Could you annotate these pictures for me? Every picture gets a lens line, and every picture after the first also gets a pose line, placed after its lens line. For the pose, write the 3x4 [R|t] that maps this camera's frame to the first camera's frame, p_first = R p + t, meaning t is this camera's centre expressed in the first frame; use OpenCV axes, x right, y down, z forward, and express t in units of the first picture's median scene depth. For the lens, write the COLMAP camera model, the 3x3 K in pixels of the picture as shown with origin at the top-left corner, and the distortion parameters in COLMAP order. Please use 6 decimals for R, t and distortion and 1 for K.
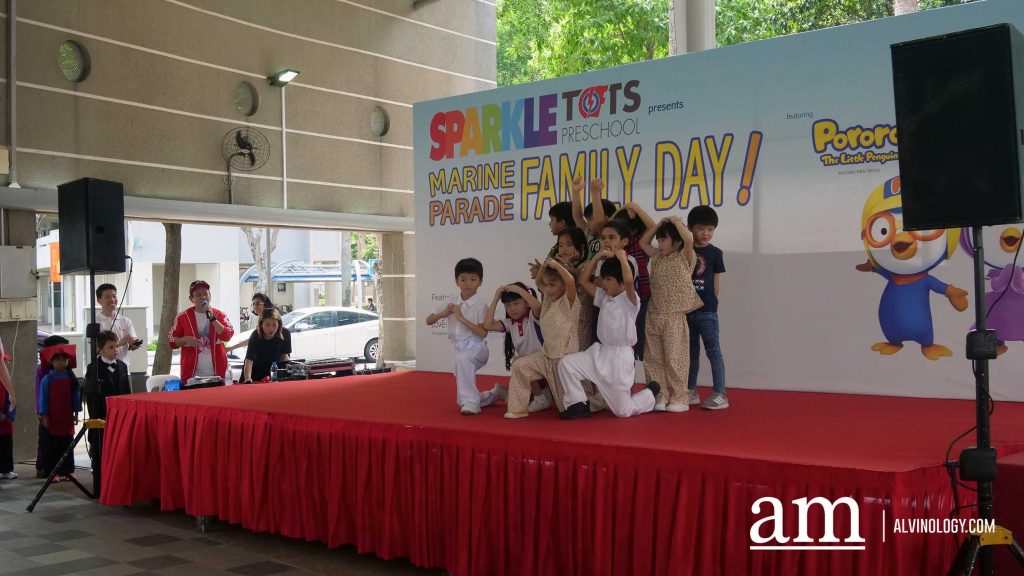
lens RADIAL K [[1188.9, 0, 509.0], [0, 1188.9, 289.8], [0, 0, 1]] dist [-0.008842, 0.000000]
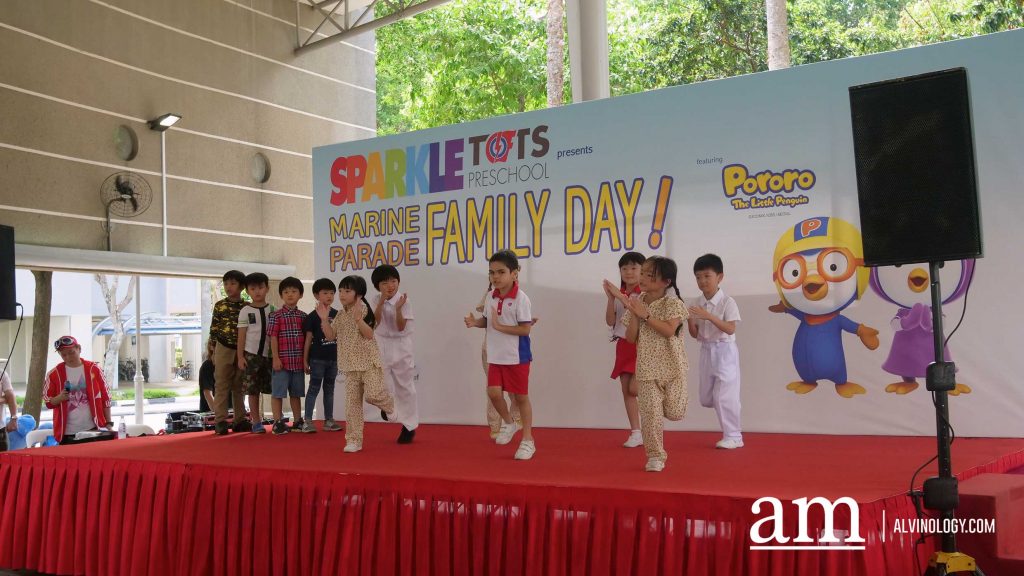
lens RADIAL K [[1188.9, 0, 504.1], [0, 1188.9, 282.1], [0, 0, 1]] dist [-0.008842, 0.000000]
pose [[0.993005, -0.004769, 0.117975, -0.042360], [0.010572, 0.998762, -0.048610, 0.004517], [-0.117597, 0.049517, 0.991826, 0.007845]]
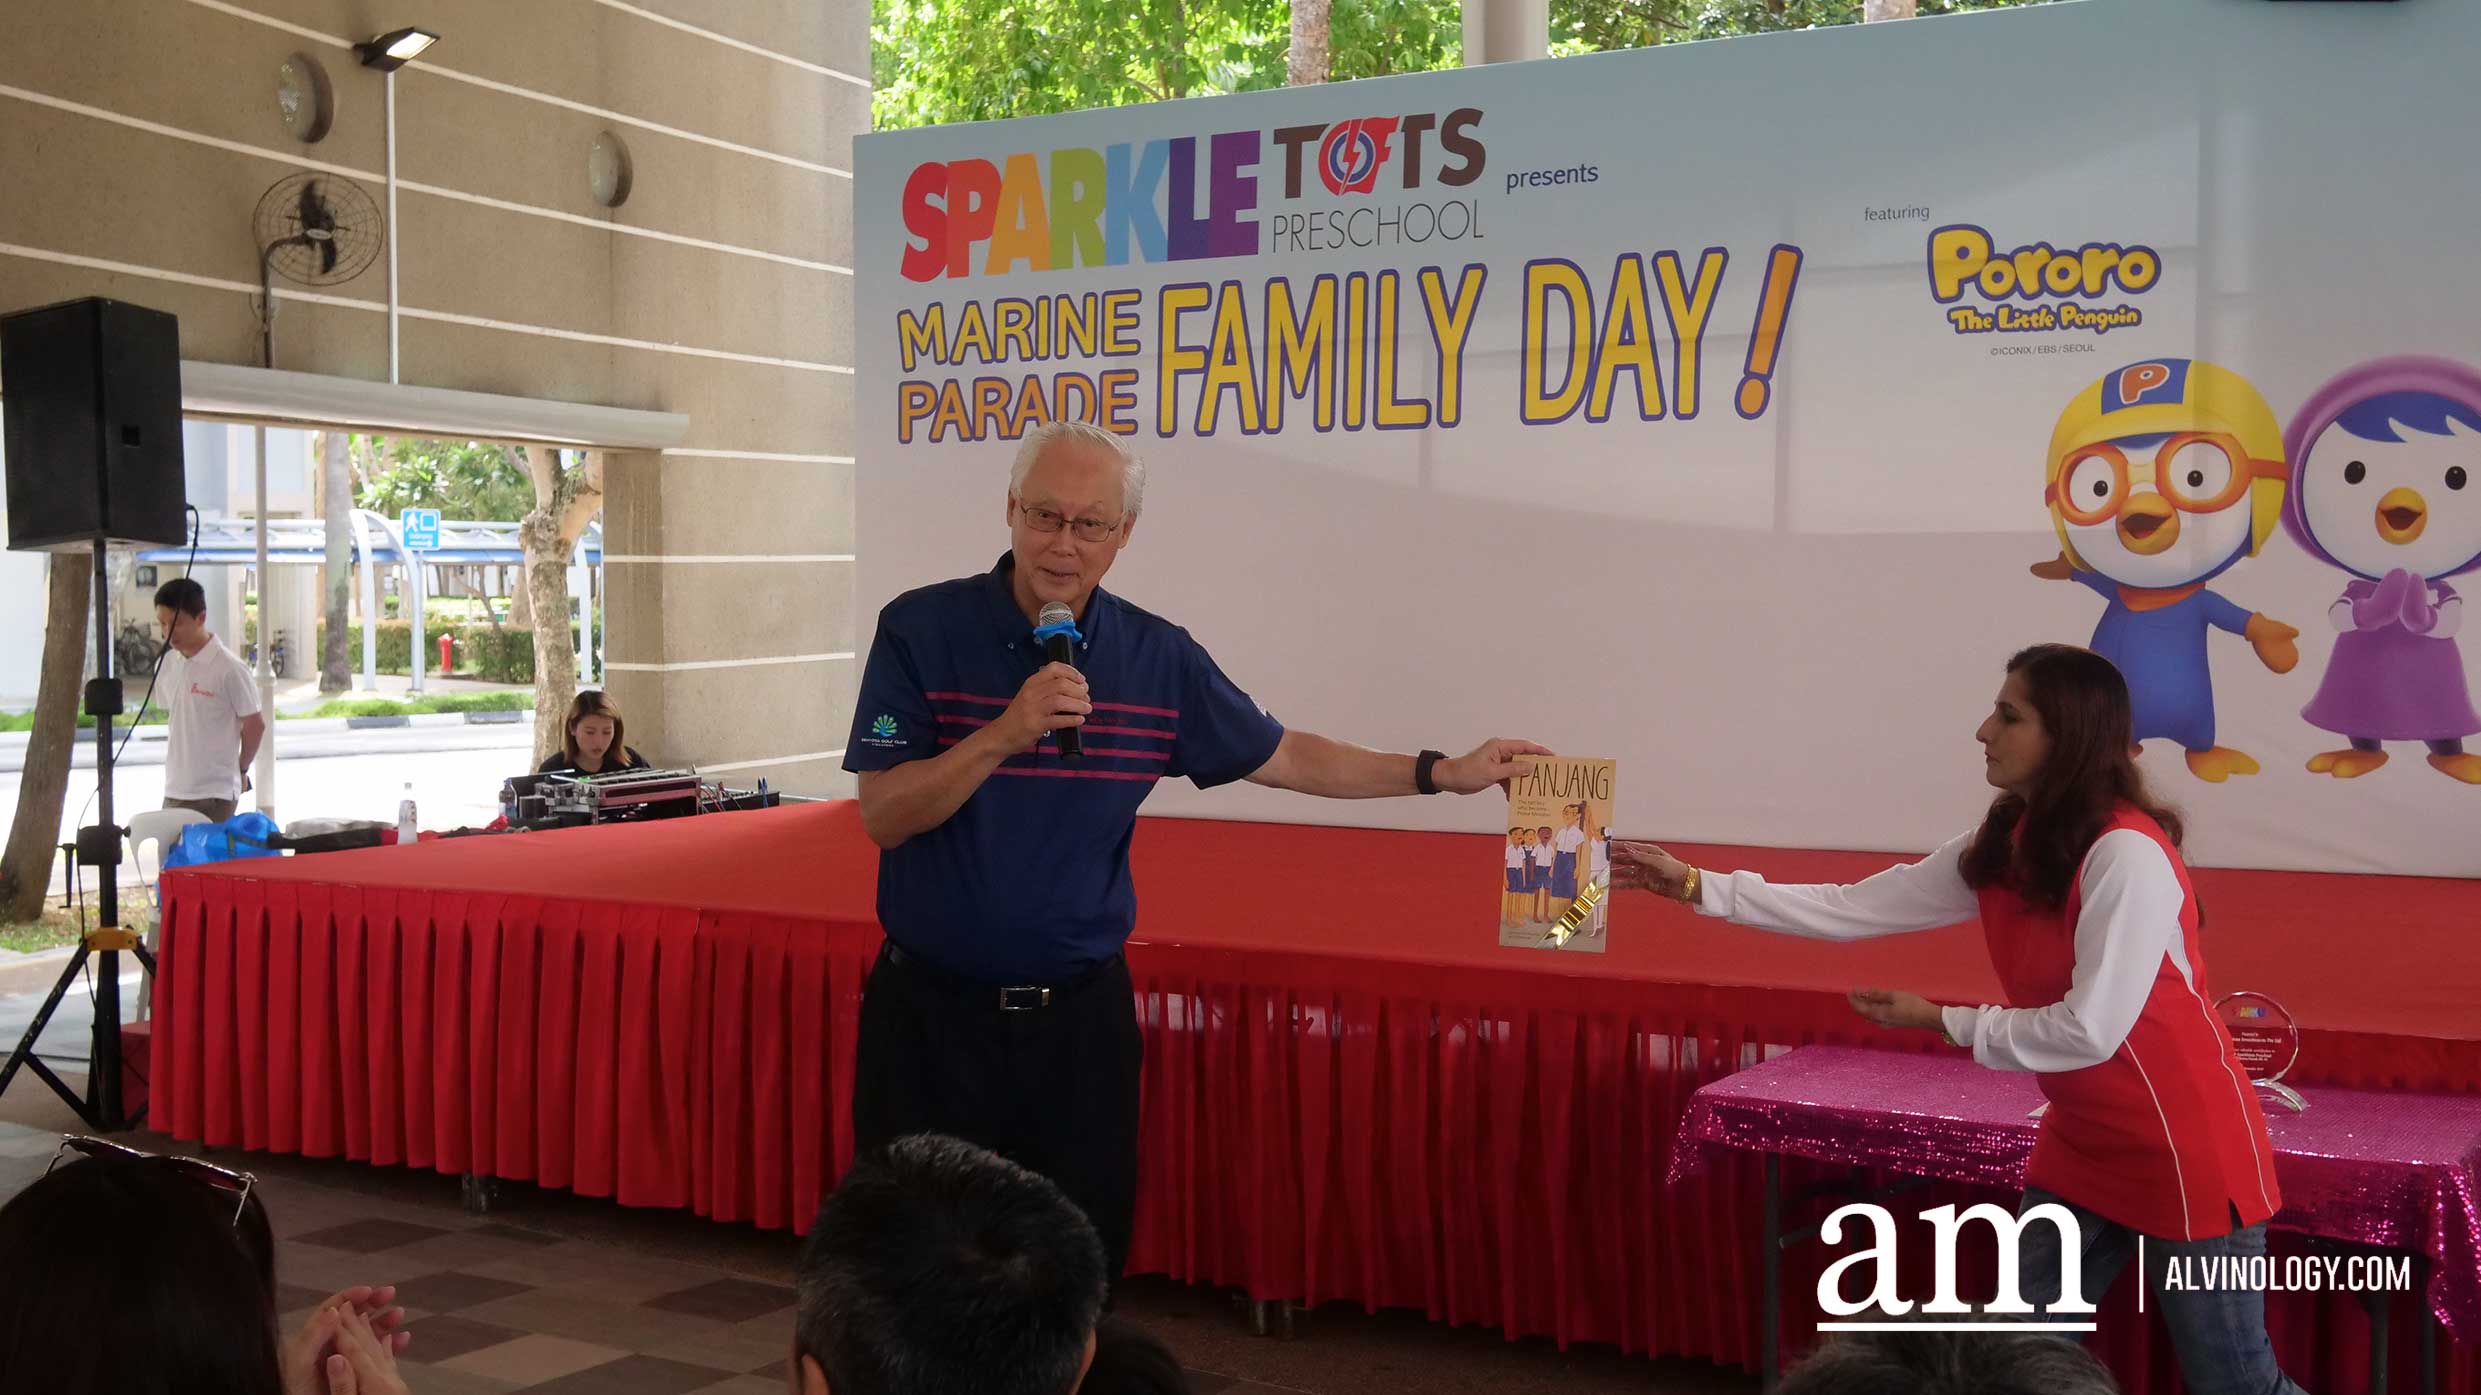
lens RADIAL K [[2880.6, 0, 1239.3], [0, 2880.6, 694.9], [0, 0, 1]] dist [-0.008842, 0.000000]
pose [[0.980078, 0.008339, 0.198438, -0.156766], [-0.015317, 0.999316, 0.033655, -0.002963], [-0.198022, -0.036024, 0.979535, 0.014533]]
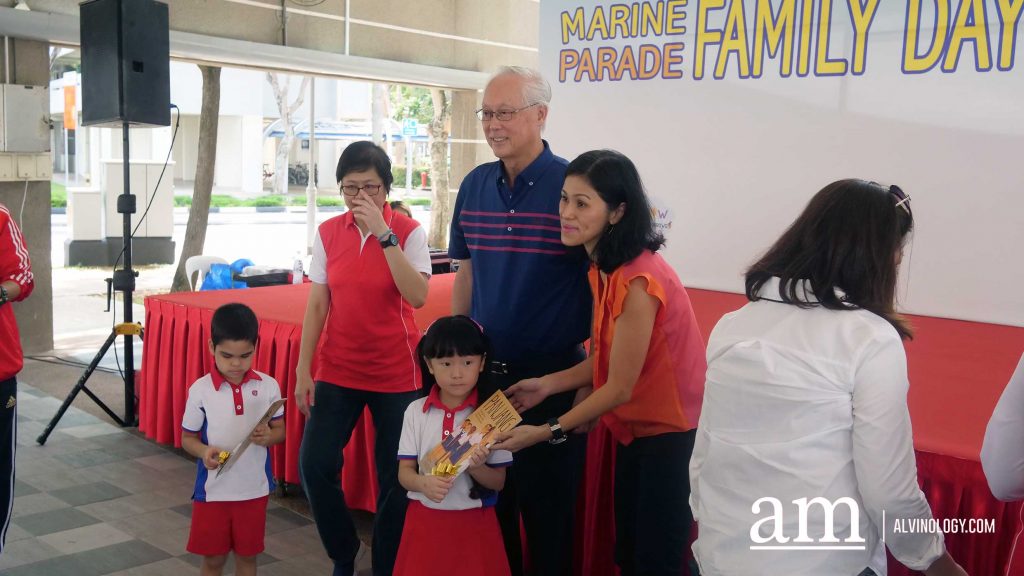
lens RADIAL K [[1188.9, 0, 511.8], [0, 1188.9, 289.5], [0, 0, 1]] dist [-0.008842, 0.000000]
pose [[0.998993, 0.044575, -0.005085, -0.093167], [-0.043718, 0.992663, 0.112735, -0.006119], [0.010073, -0.112400, 0.993612, 0.233364]]
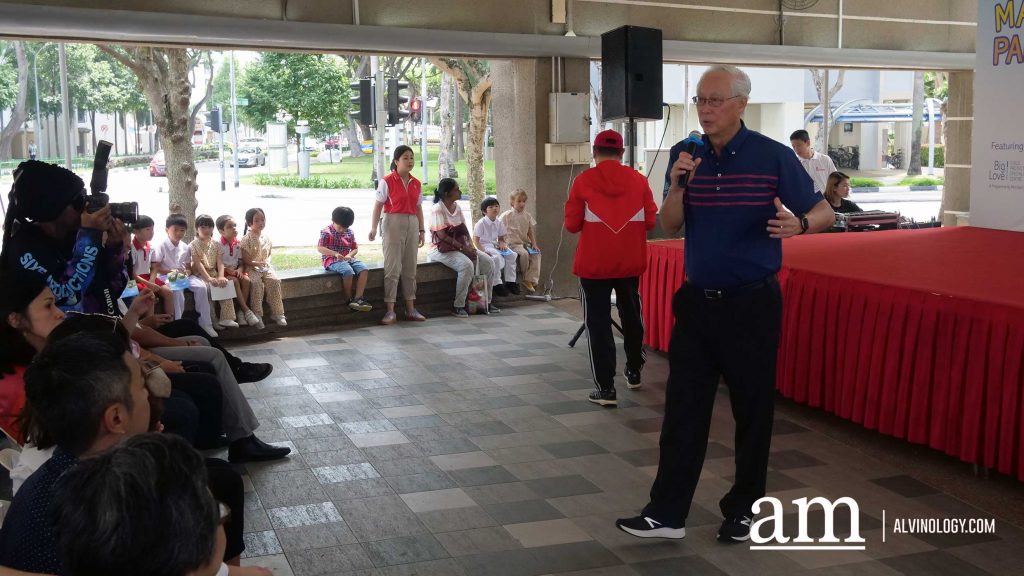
lens RADIAL K [[1188.9, 0, 514.5], [0, 1188.9, 282.0], [0, 0, 1]] dist [-0.008842, 0.000000]
pose [[0.893834, 0.058964, -0.444505, 0.019268], [-0.001568, 0.991721, 0.128401, -0.006620], [0.448396, -0.114072, 0.886526, 0.030755]]
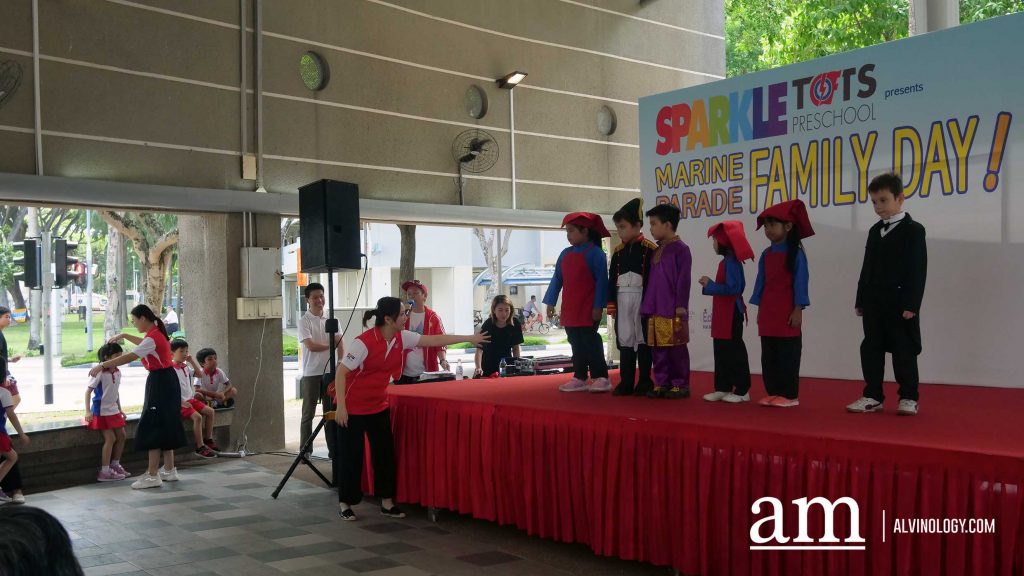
lens RADIAL K [[1188.9, 0, 506.9], [0, 1188.9, 289.9], [0, 0, 1]] dist [-0.008842, 0.000000]
pose [[0.980966, -0.006036, -0.194084, 0.003245], [0.005399, 0.999978, -0.003808, 0.006703], [0.194103, 0.002688, 0.980977, 0.005480]]
